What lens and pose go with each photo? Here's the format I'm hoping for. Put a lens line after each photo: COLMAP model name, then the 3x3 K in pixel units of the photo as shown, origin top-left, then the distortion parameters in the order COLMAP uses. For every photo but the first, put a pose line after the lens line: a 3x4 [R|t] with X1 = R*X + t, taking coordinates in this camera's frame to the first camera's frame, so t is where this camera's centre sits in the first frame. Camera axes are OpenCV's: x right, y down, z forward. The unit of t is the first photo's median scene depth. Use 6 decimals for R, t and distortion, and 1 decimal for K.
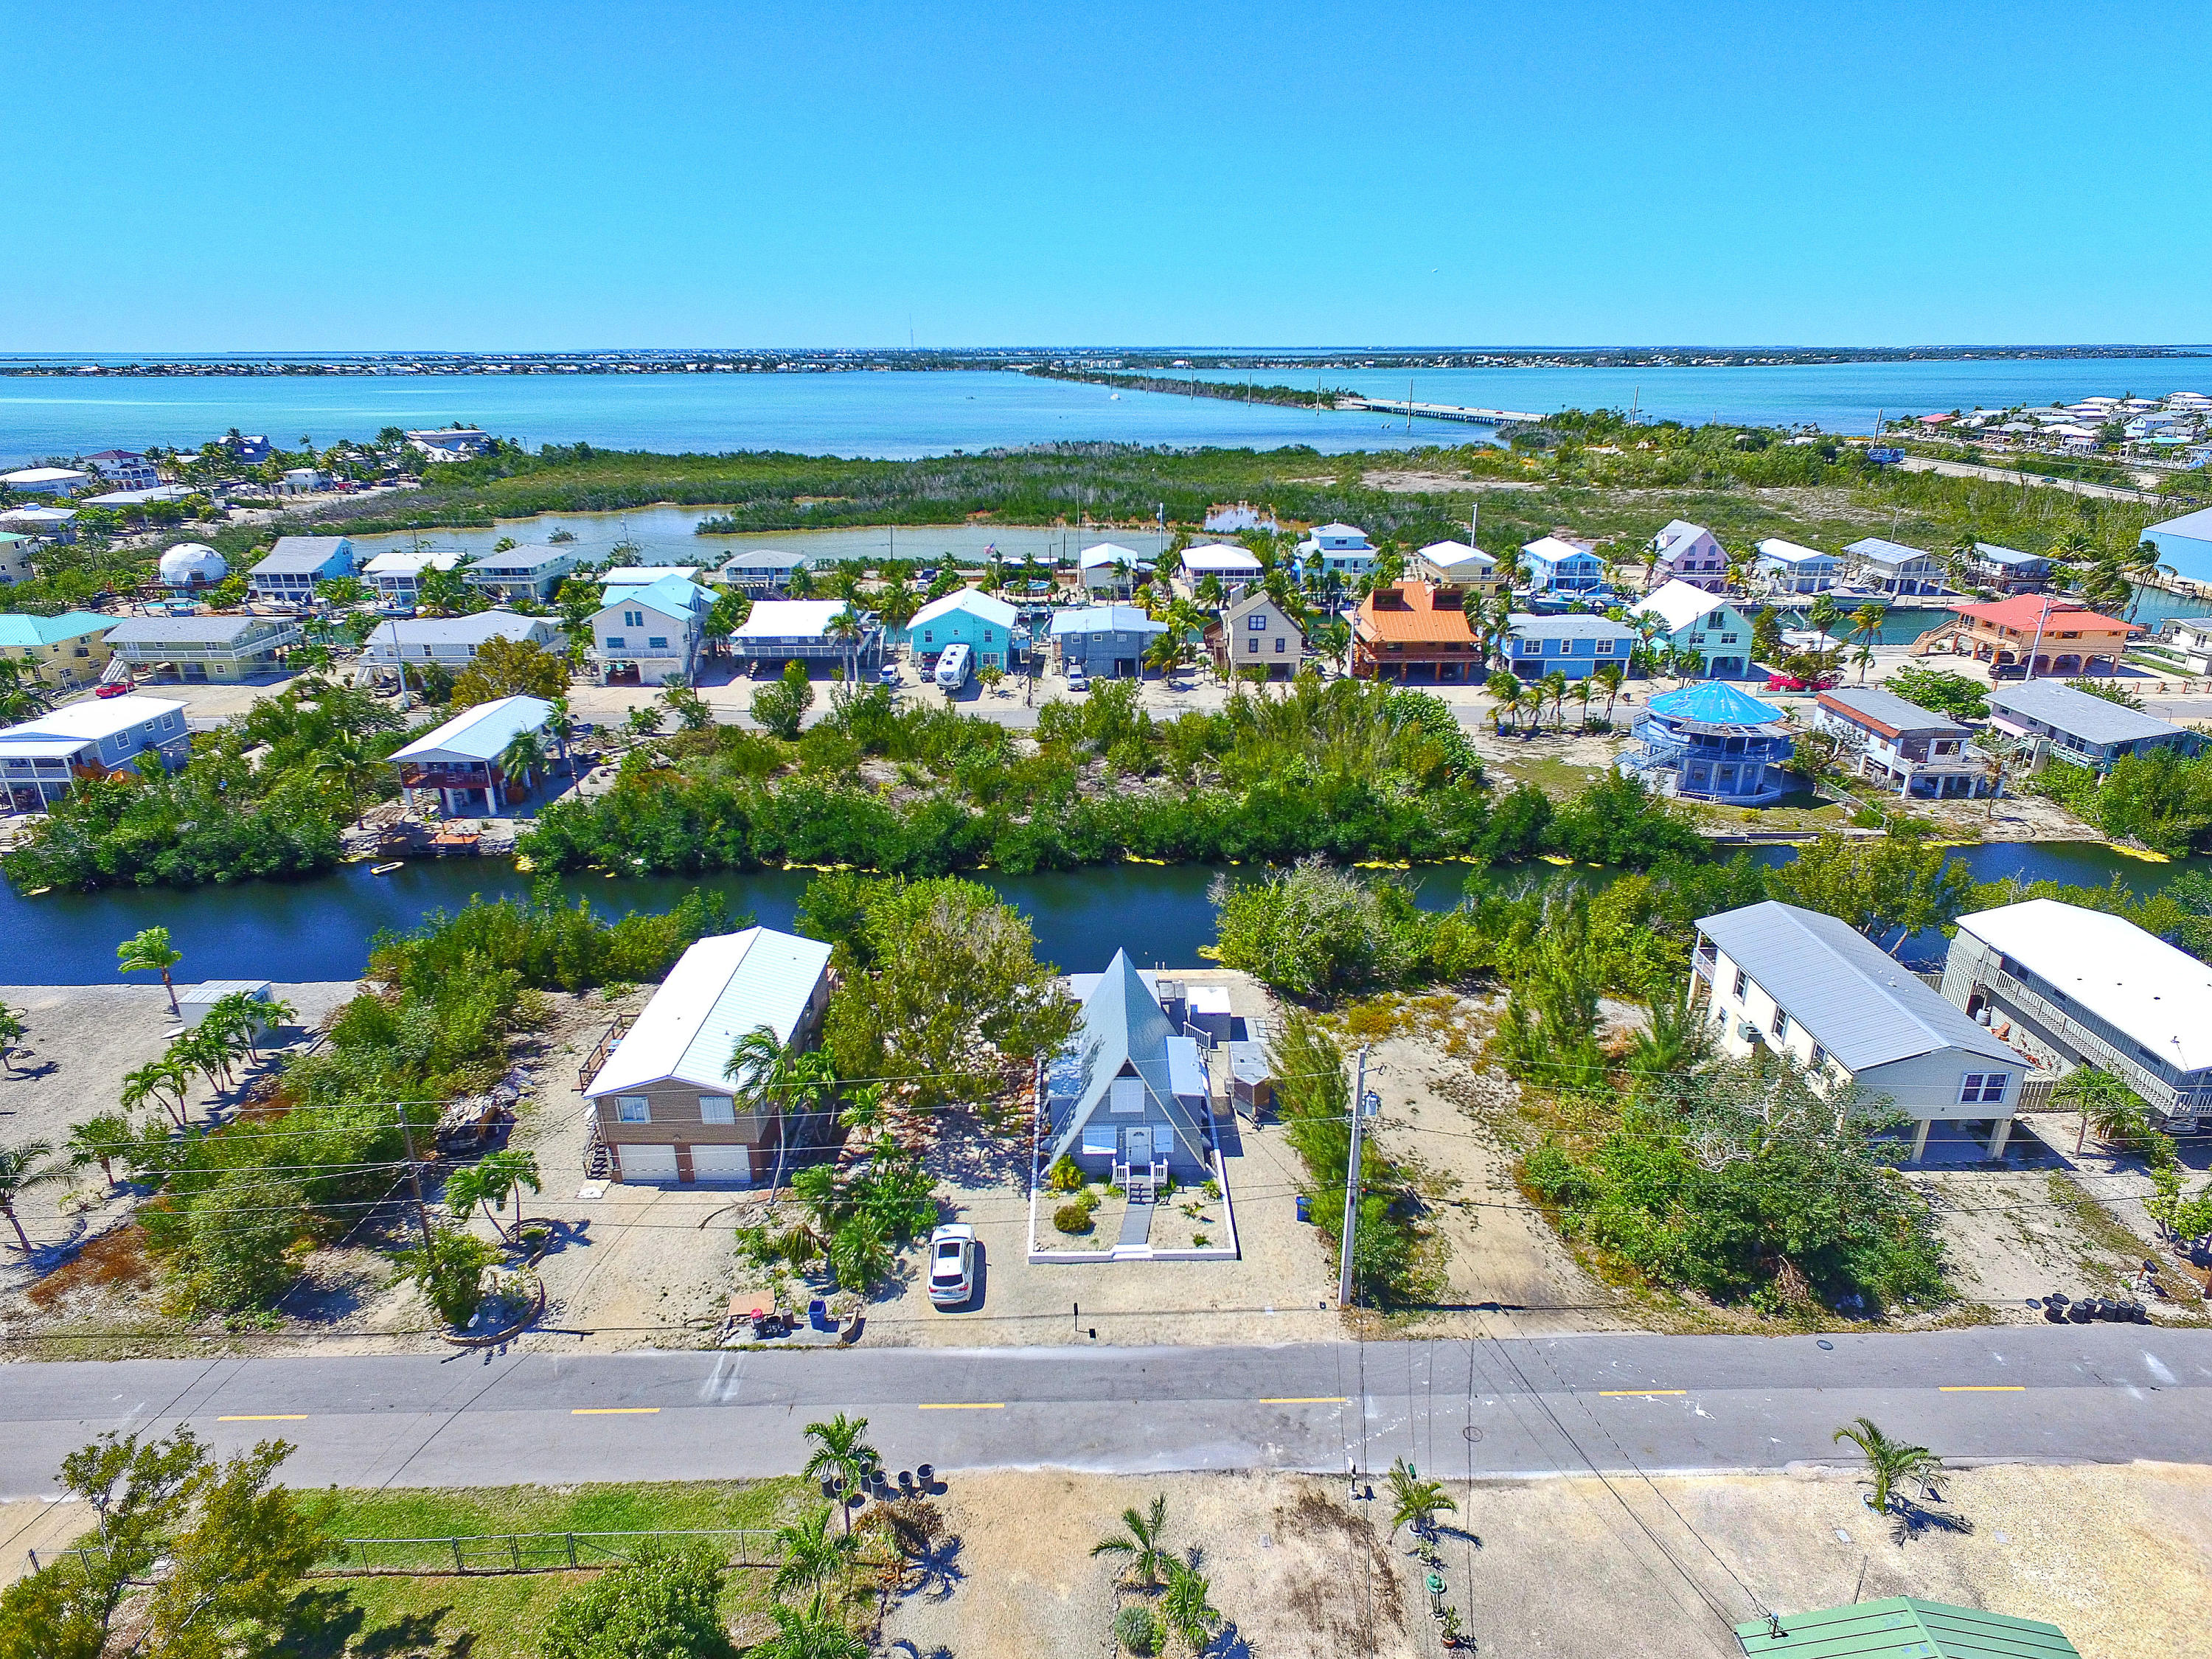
lens RADIAL K [[1277.3, 0, 1116.6], [0, 1277.3, 834.2], [0, 0, 1]] dist [-0.003741, 0.002434]
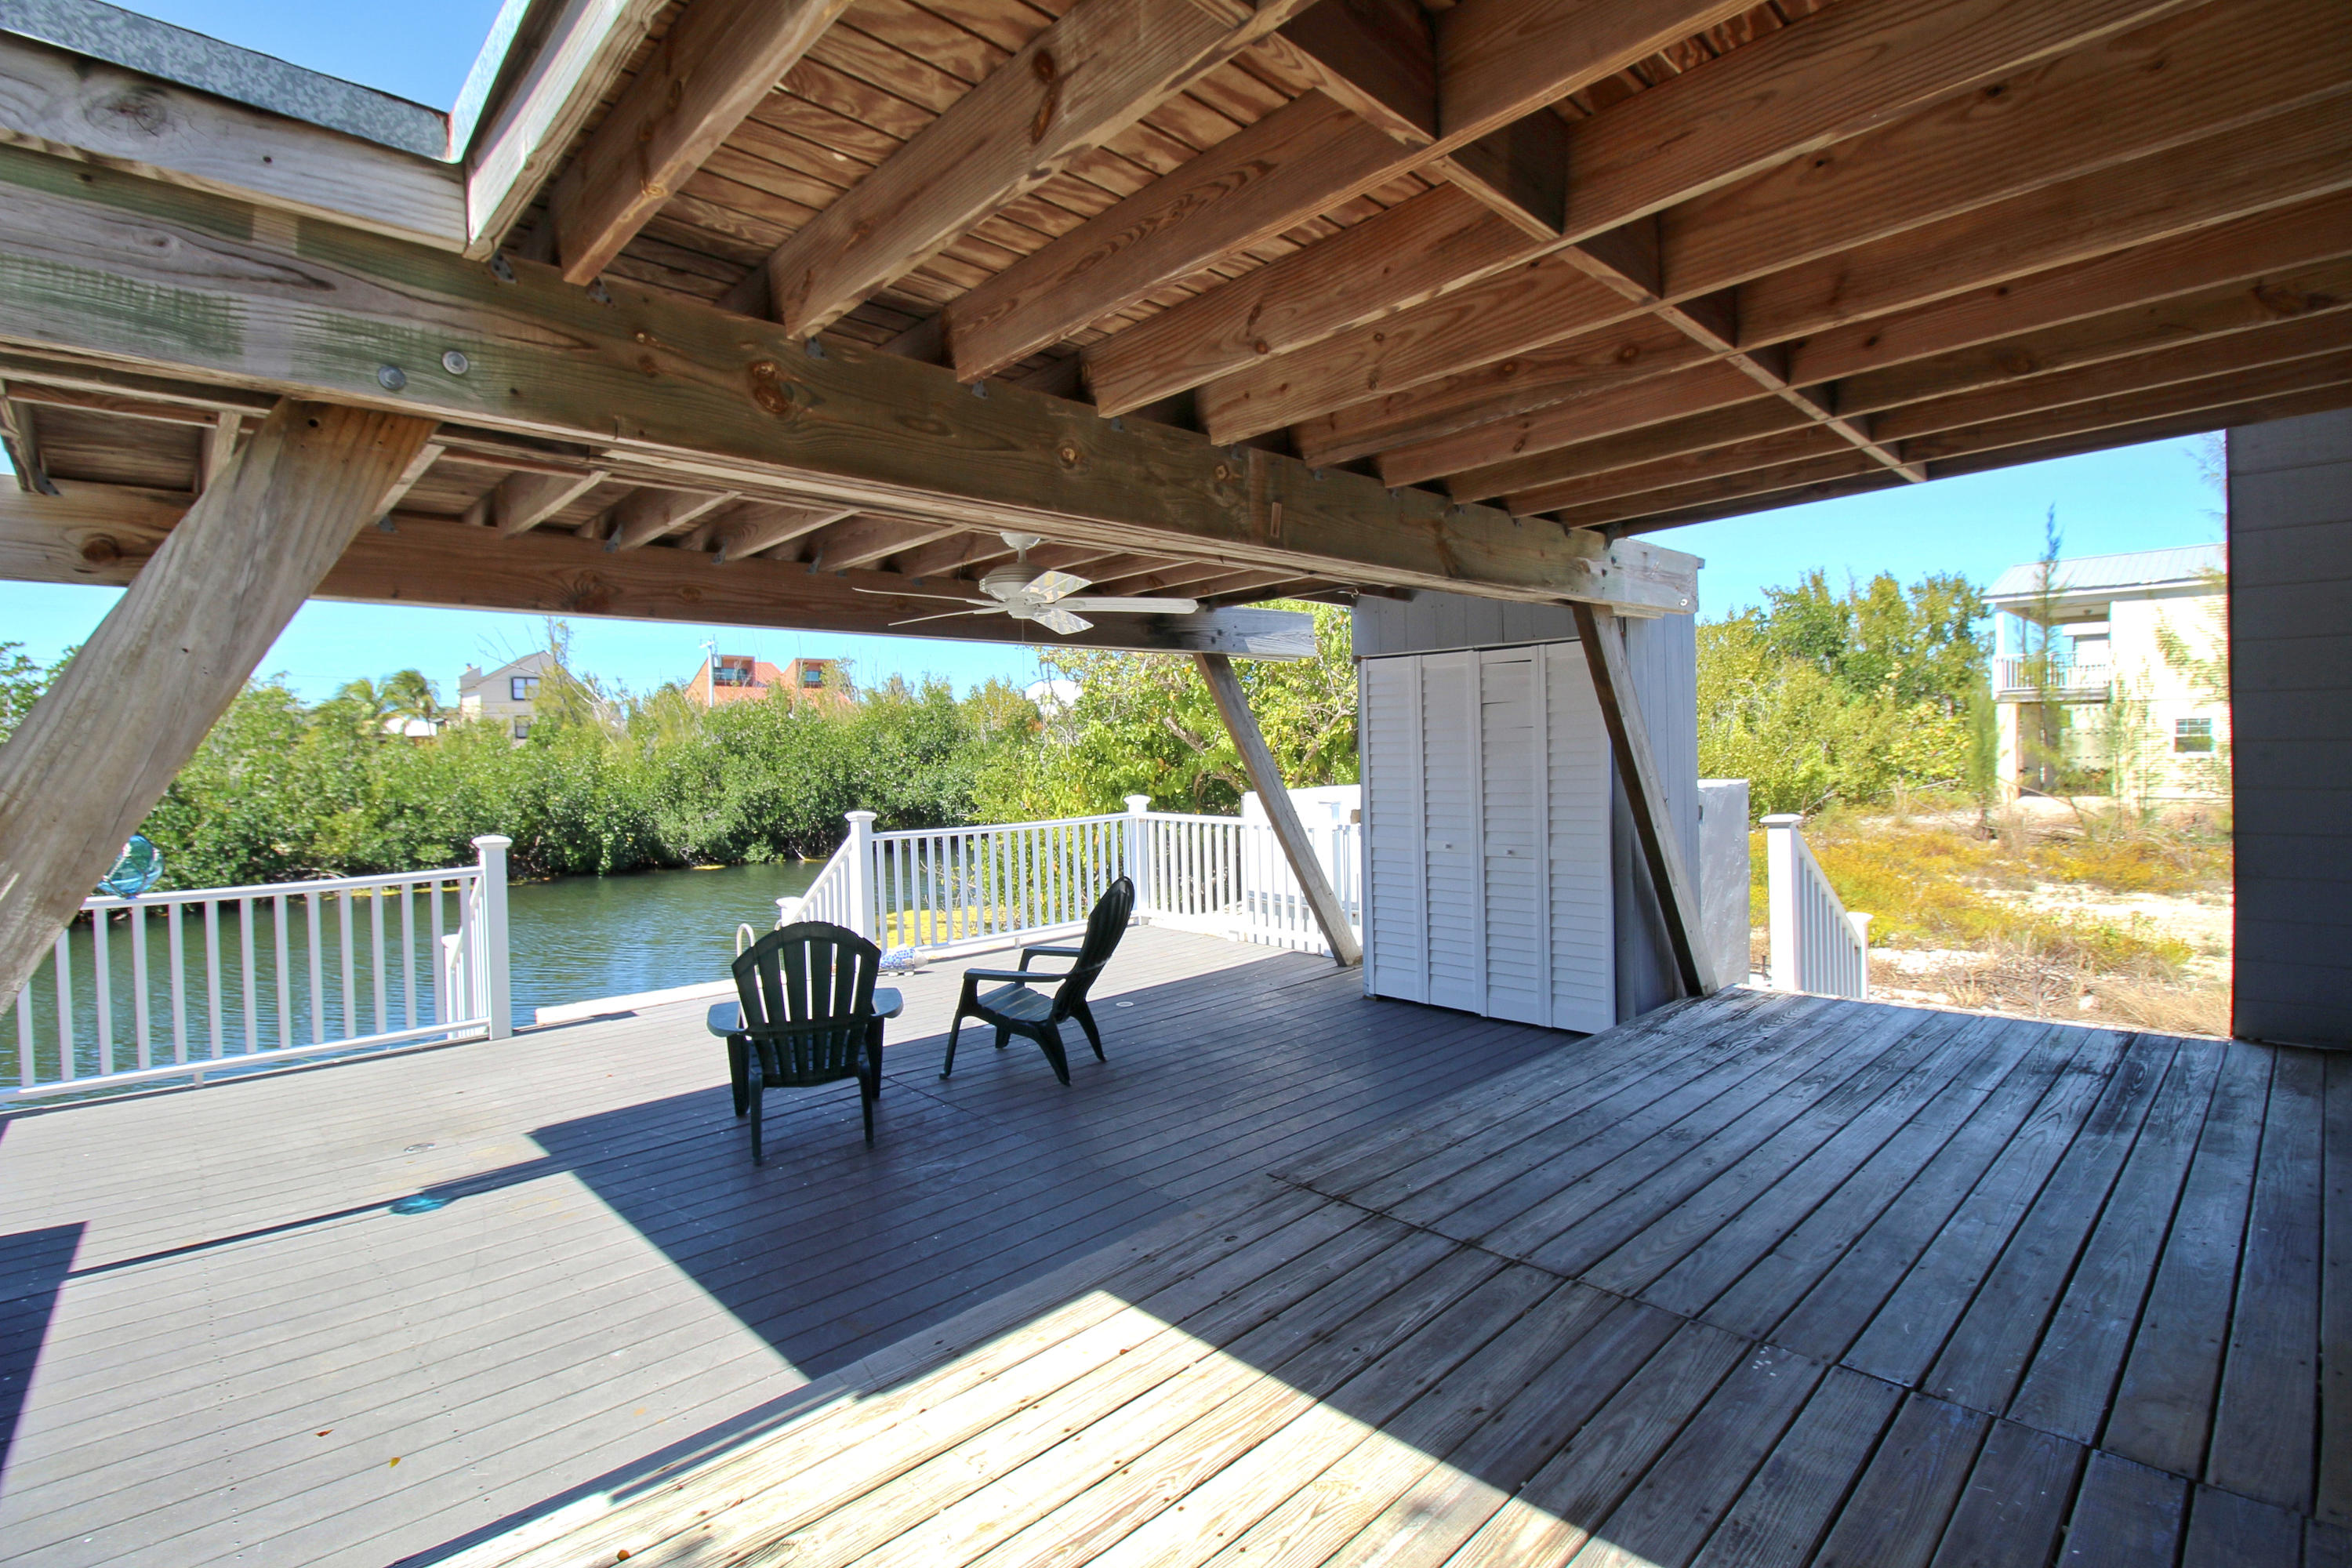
lens RADIAL K [[1097.0, 0, 1175.8], [0, 1097.0, 779.9], [0, 0, 1]] dist [0.006553, -0.017824]
pose [[0.734024, -0.031865, 0.678376, -0.021371], [0.260078, 0.935936, -0.237450, 0.100678], [-0.627350, 0.350725, 0.695287, 0.633171]]
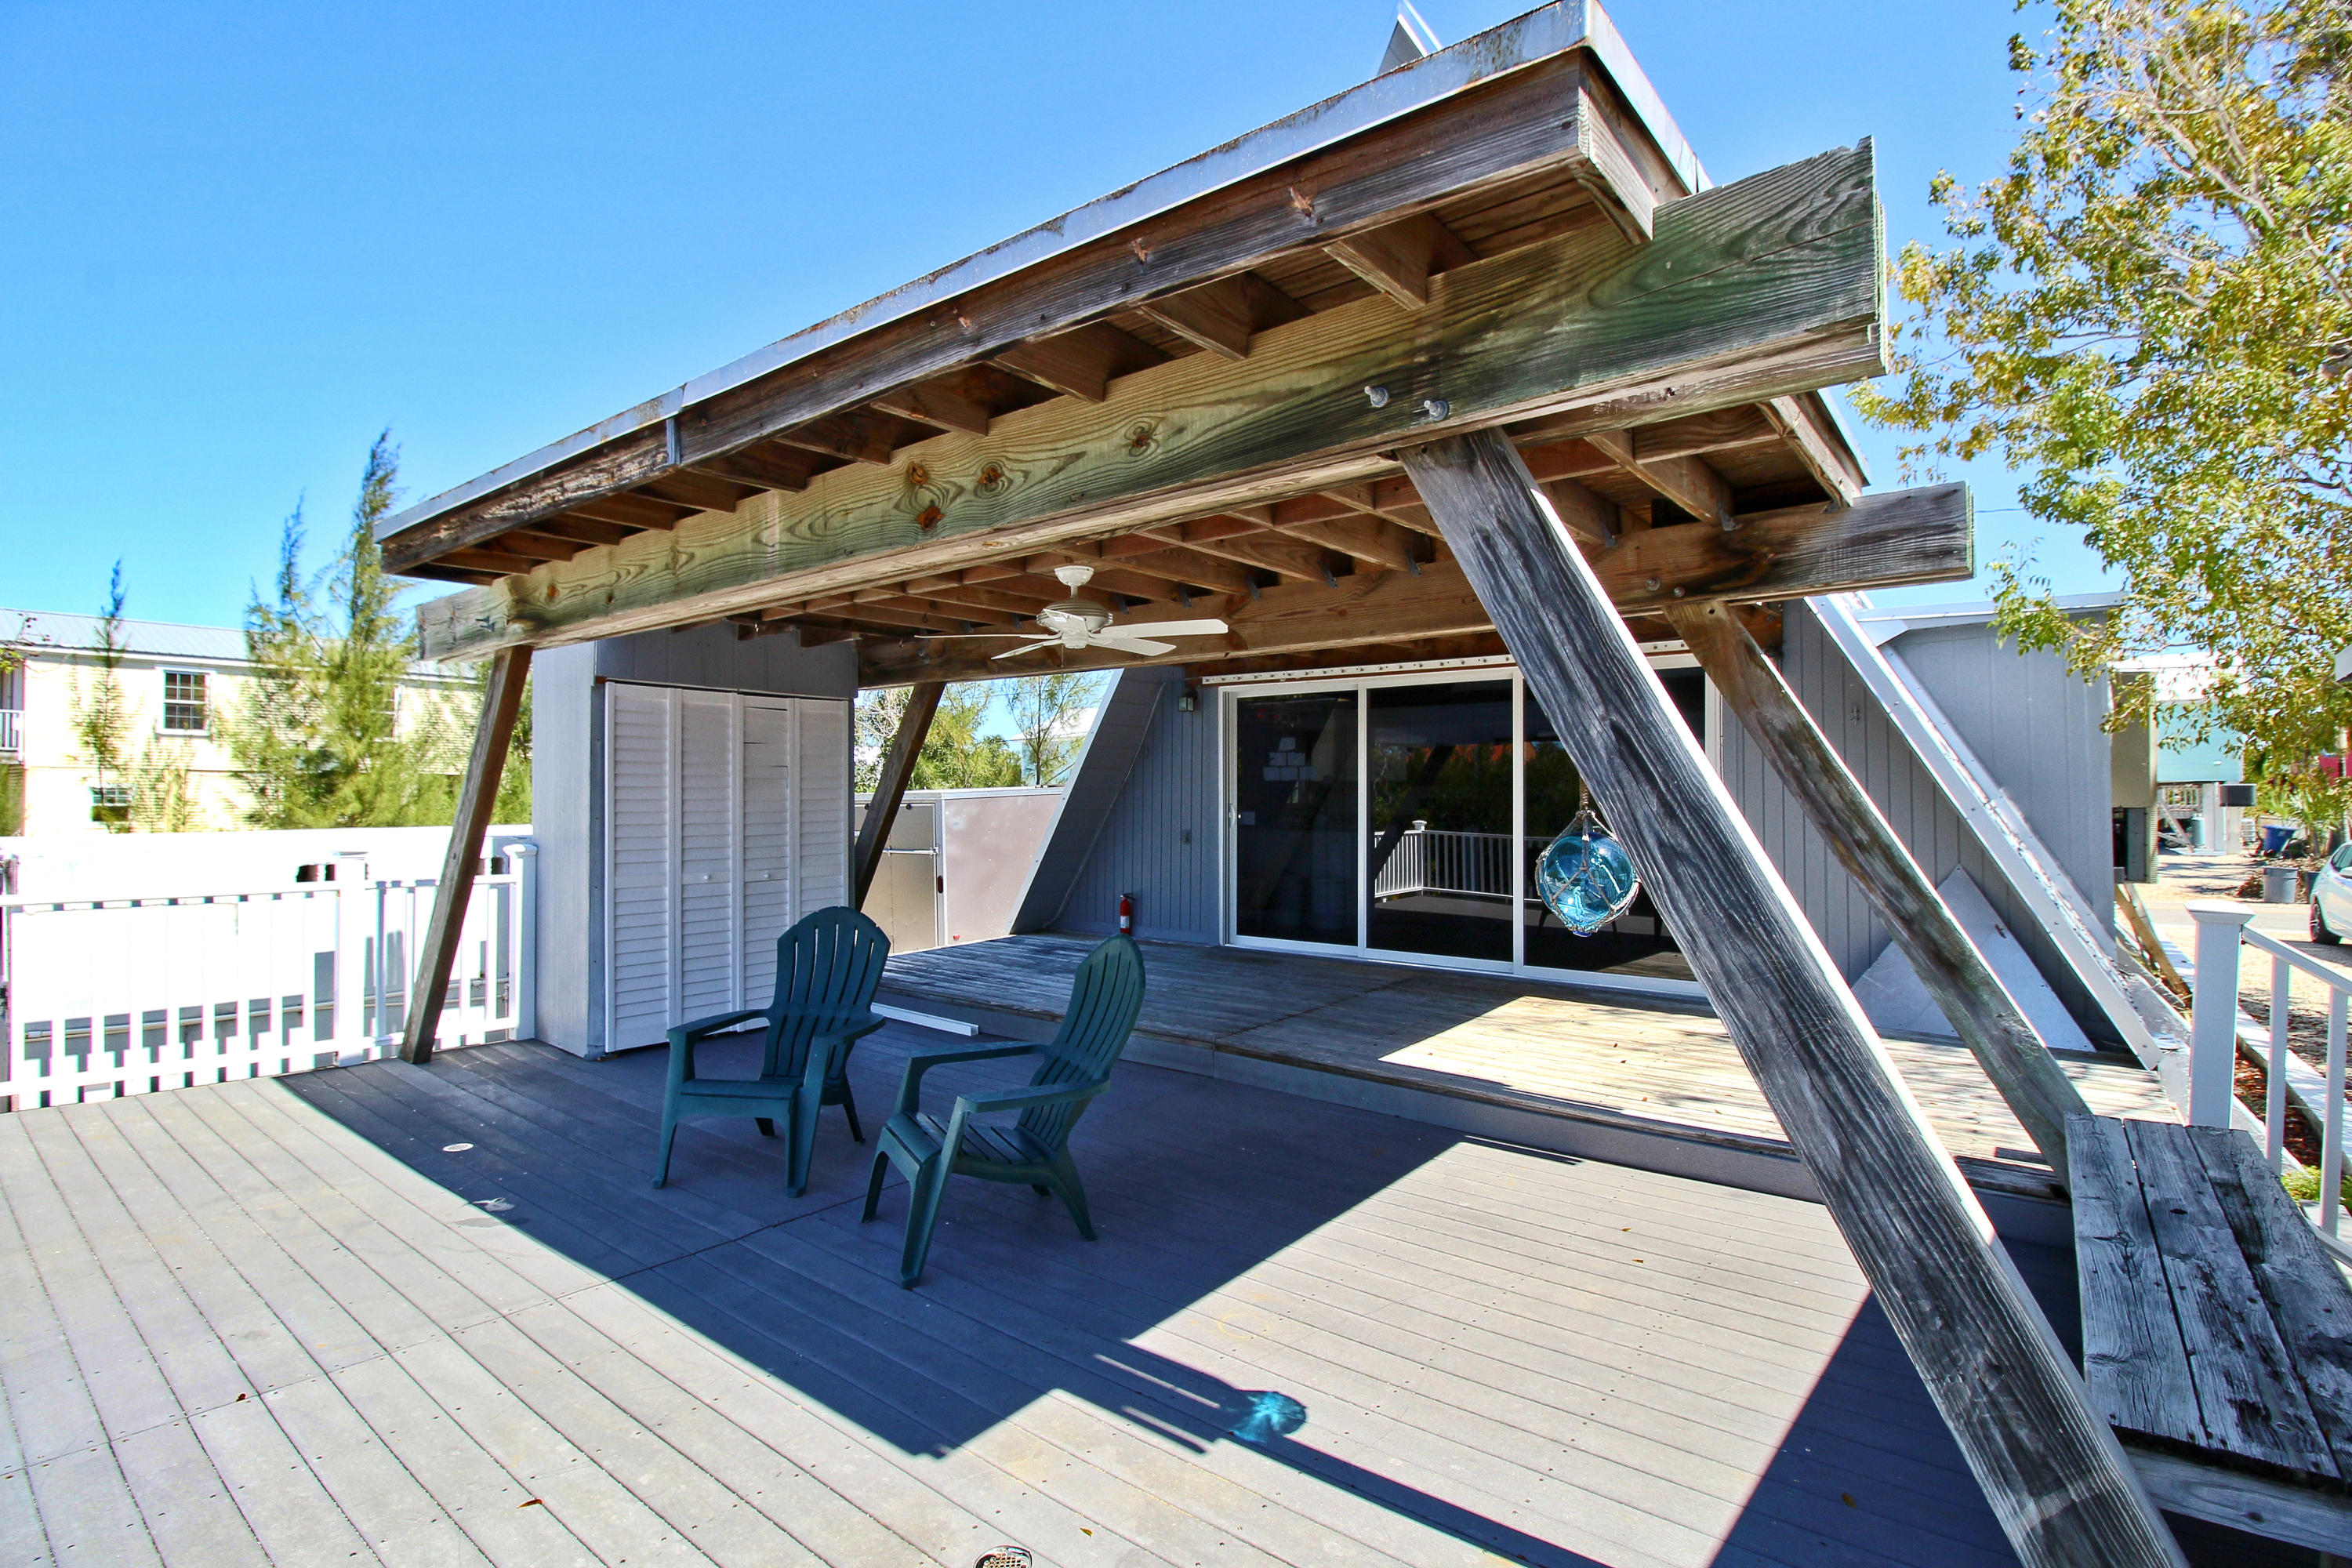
lens RADIAL K [[1097.0, 0, 1175.8], [0, 1097.0, 779.9], [0, 0, 1]] dist [0.006553, -0.017824]
pose [[-0.773325, 0.017012, 0.633782, -0.029261], [0.231831, 0.938002, 0.257696, 0.079761], [-0.590104, 0.346212, -0.729324, 0.691261]]
